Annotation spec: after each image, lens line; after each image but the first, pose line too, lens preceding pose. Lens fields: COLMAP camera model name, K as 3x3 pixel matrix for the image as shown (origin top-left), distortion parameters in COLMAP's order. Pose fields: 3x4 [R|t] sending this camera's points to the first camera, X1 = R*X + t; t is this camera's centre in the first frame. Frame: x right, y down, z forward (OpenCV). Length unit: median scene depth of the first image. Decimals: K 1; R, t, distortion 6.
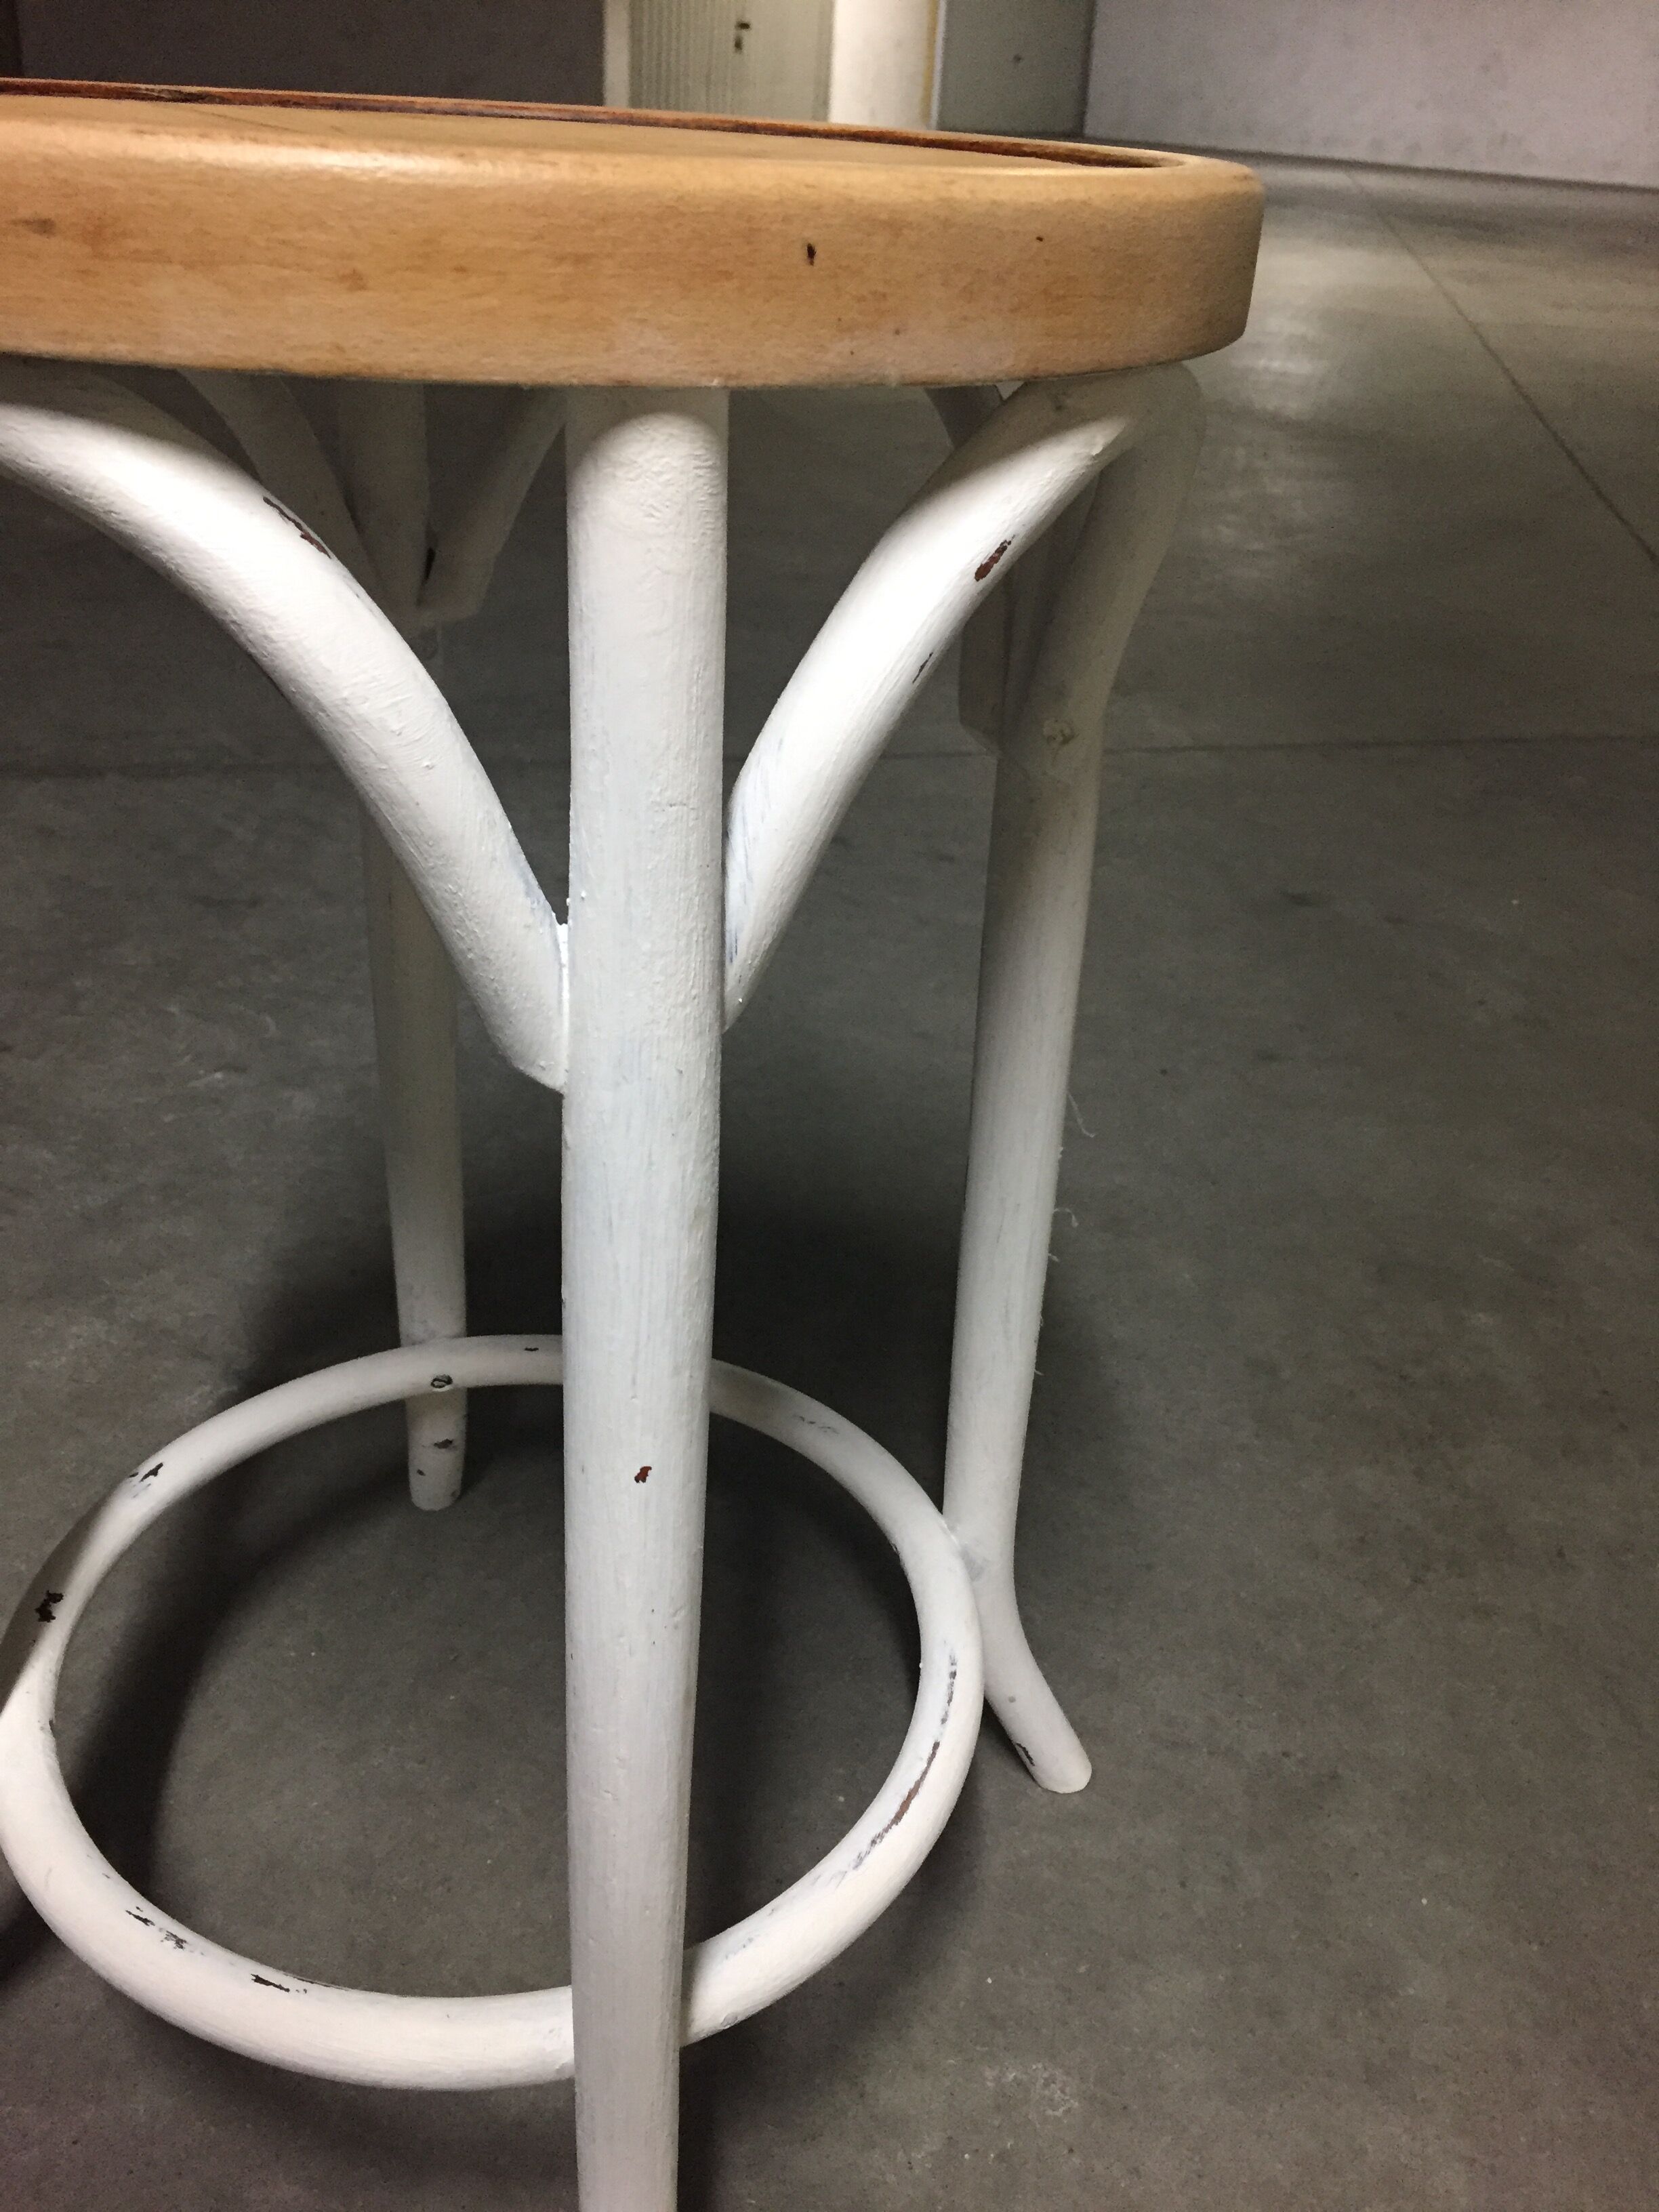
lens RADIAL K [[1927.4, 0, 829.5], [0, 1927.4, 1106.0], [0, 0, 1]] dist [0.119262, -0.203624]
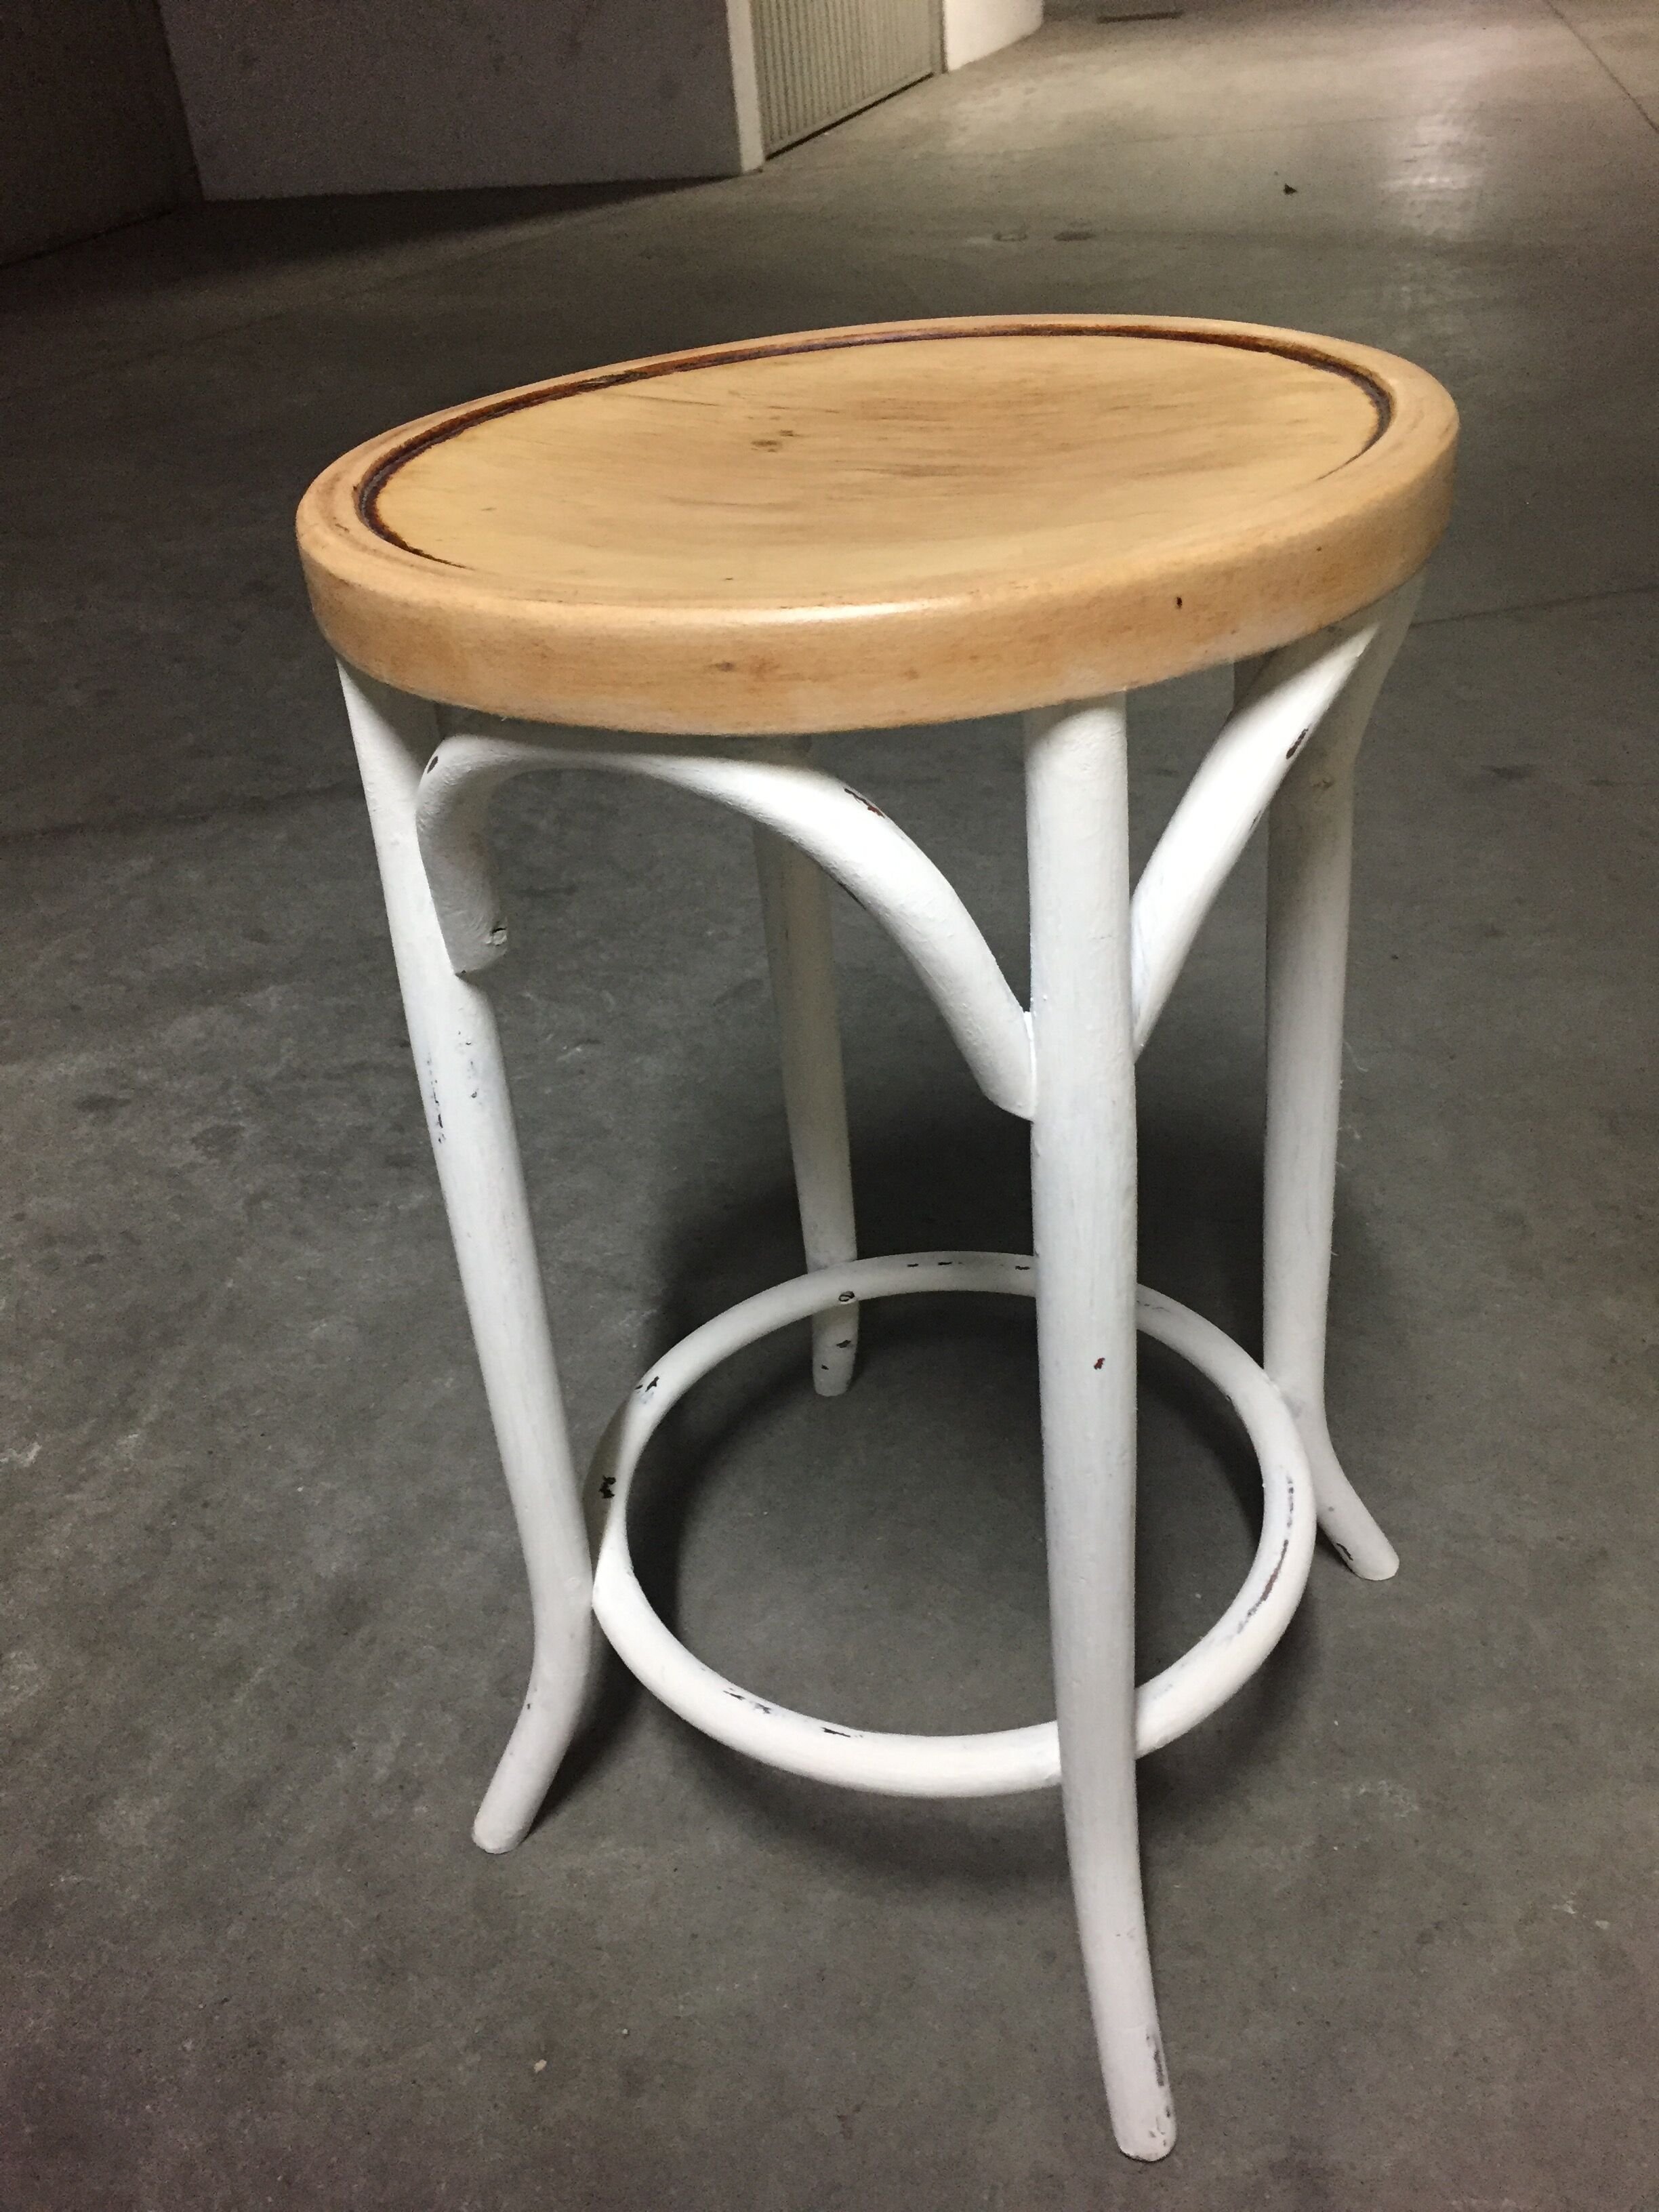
lens RADIAL K [[1927.4, 0, 829.5], [0, 1927.4, 1106.0], [0, 0, 1]] dist [0.119262, -0.203624]
pose [[0.989493, -0.096998, -0.107216, -0.071617], [0.104070, 0.992608, 0.062442, -0.070202], [0.100367, -0.072943, 0.992273, -0.279725]]
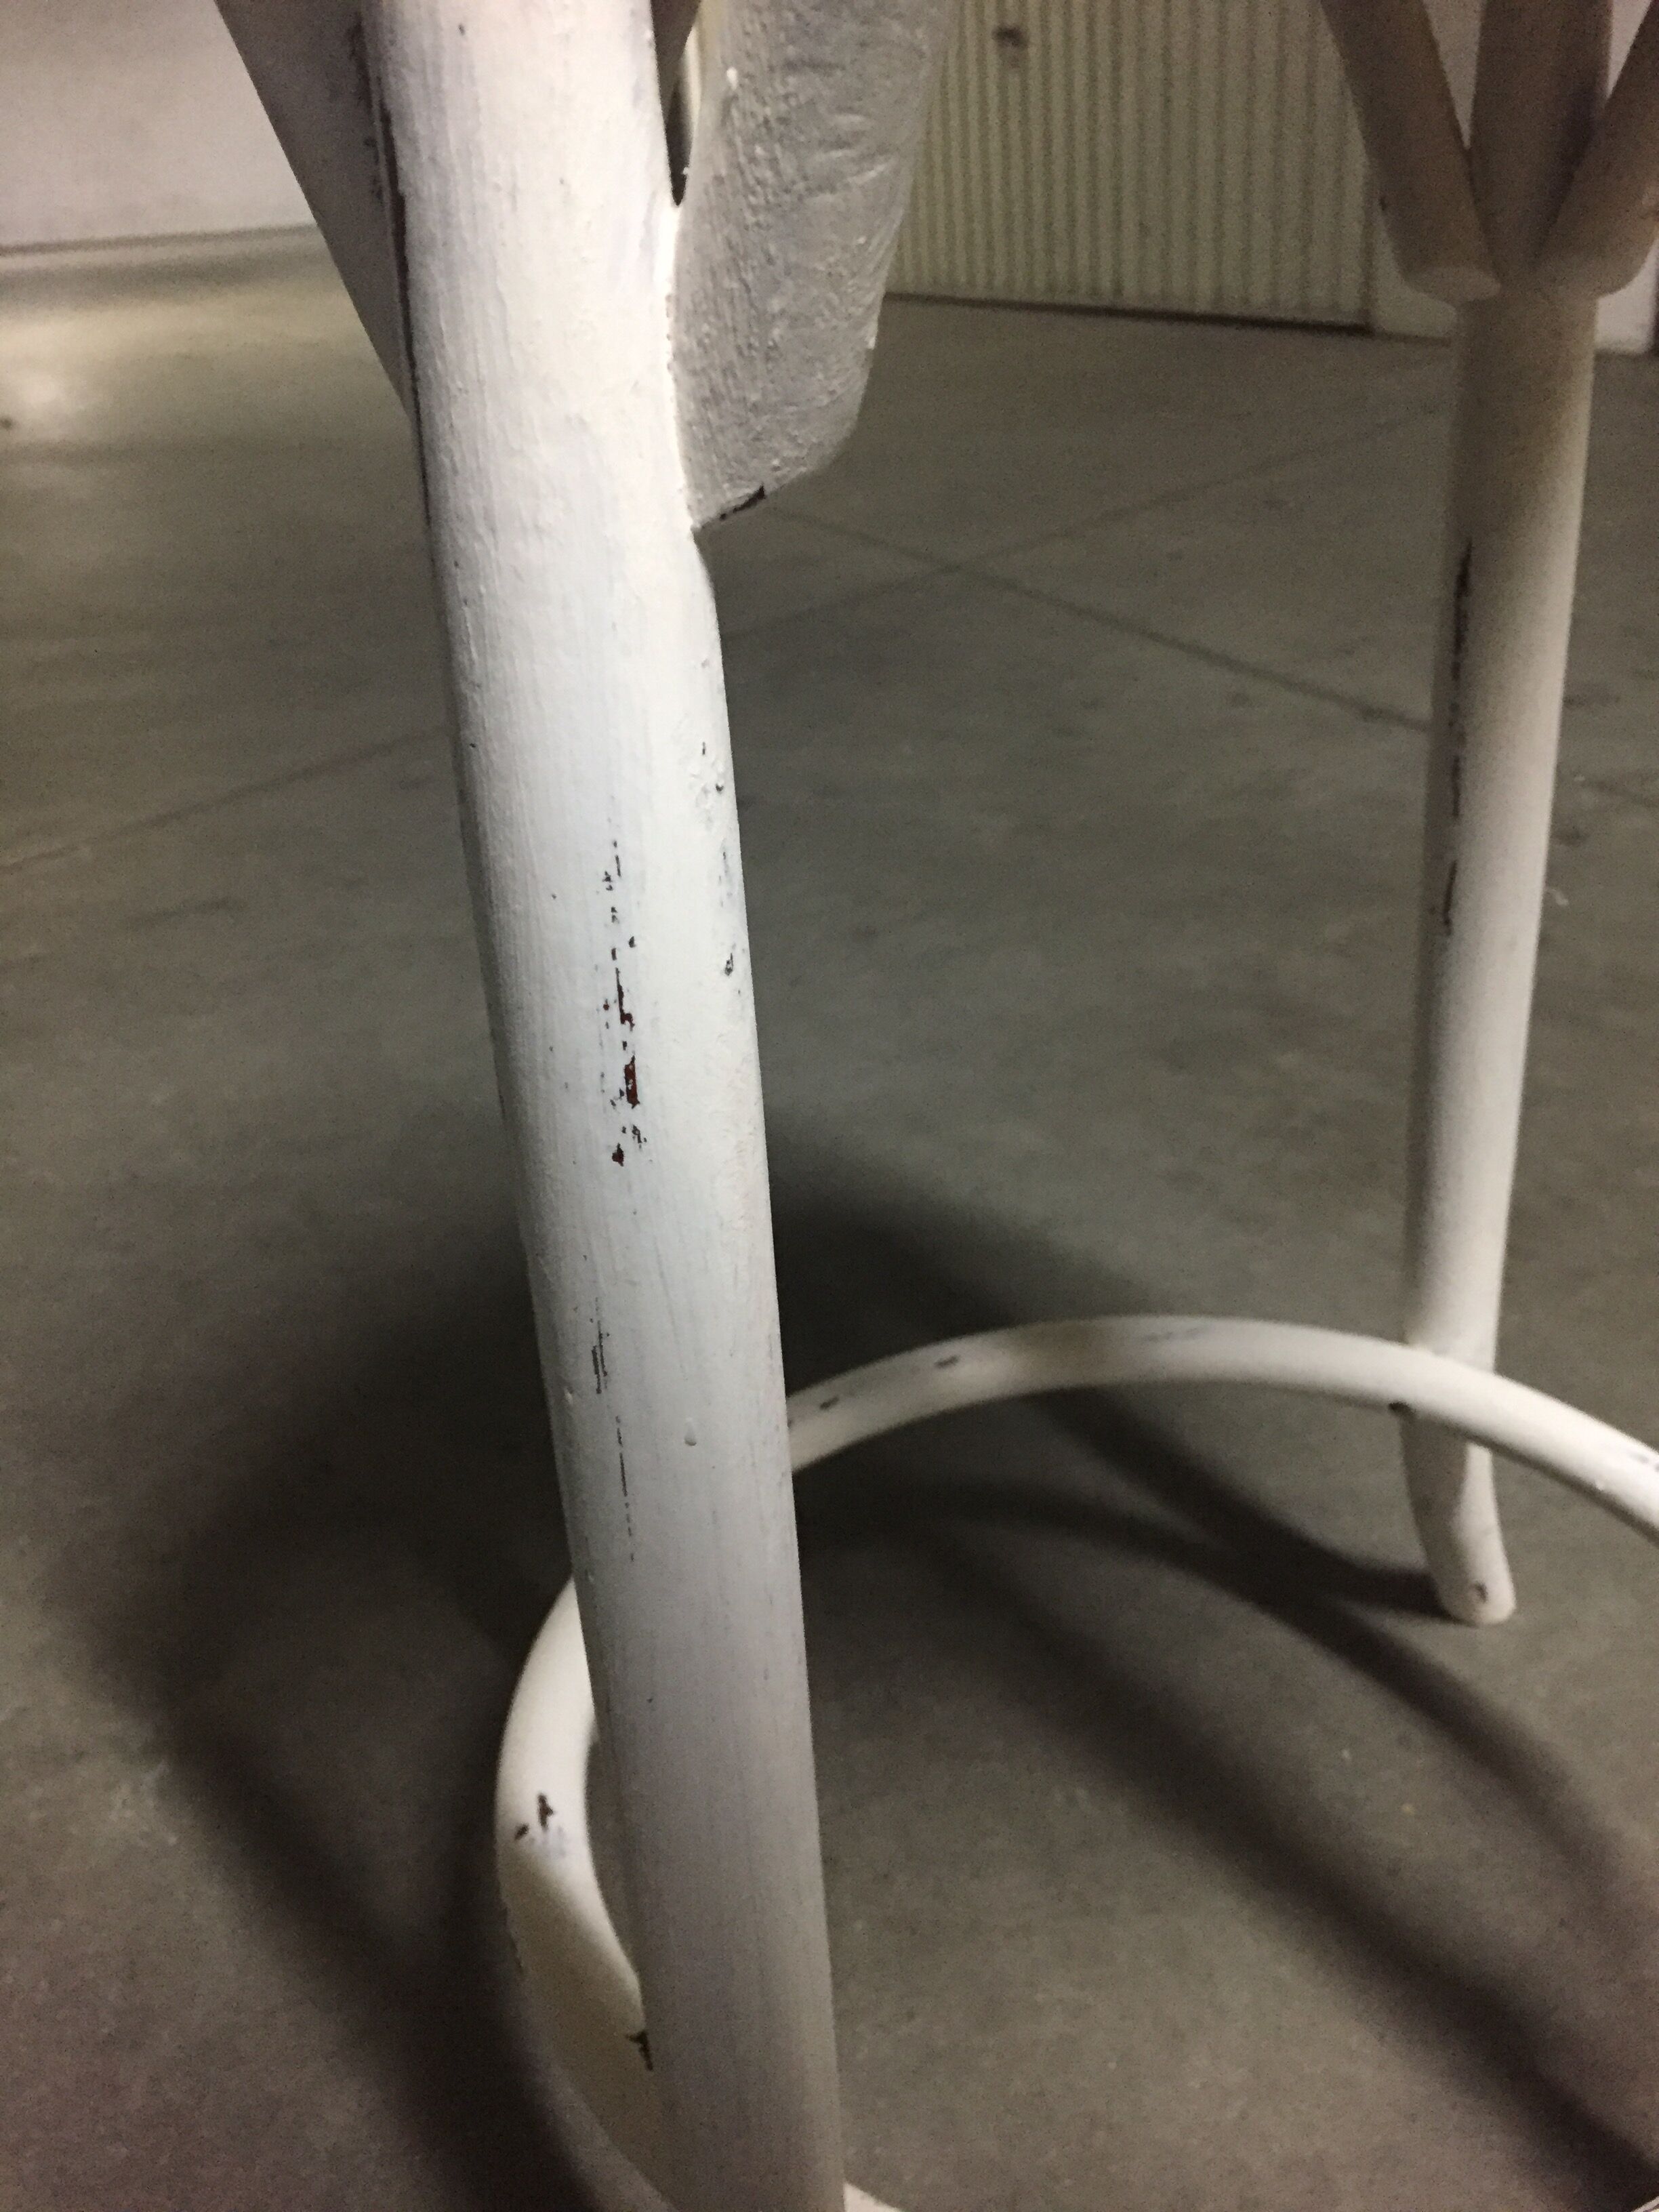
lens RADIAL K [[1927.4, 0, 829.5], [0, 1927.4, 1106.0], [0, 0, 1]] dist [0.119262, -0.203624]
pose [[0.807481, -0.364570, 0.463749, -0.487918], [0.381525, 0.922358, 0.060786, -0.026037], [-0.449903, 0.127848, 0.883879, 0.379475]]
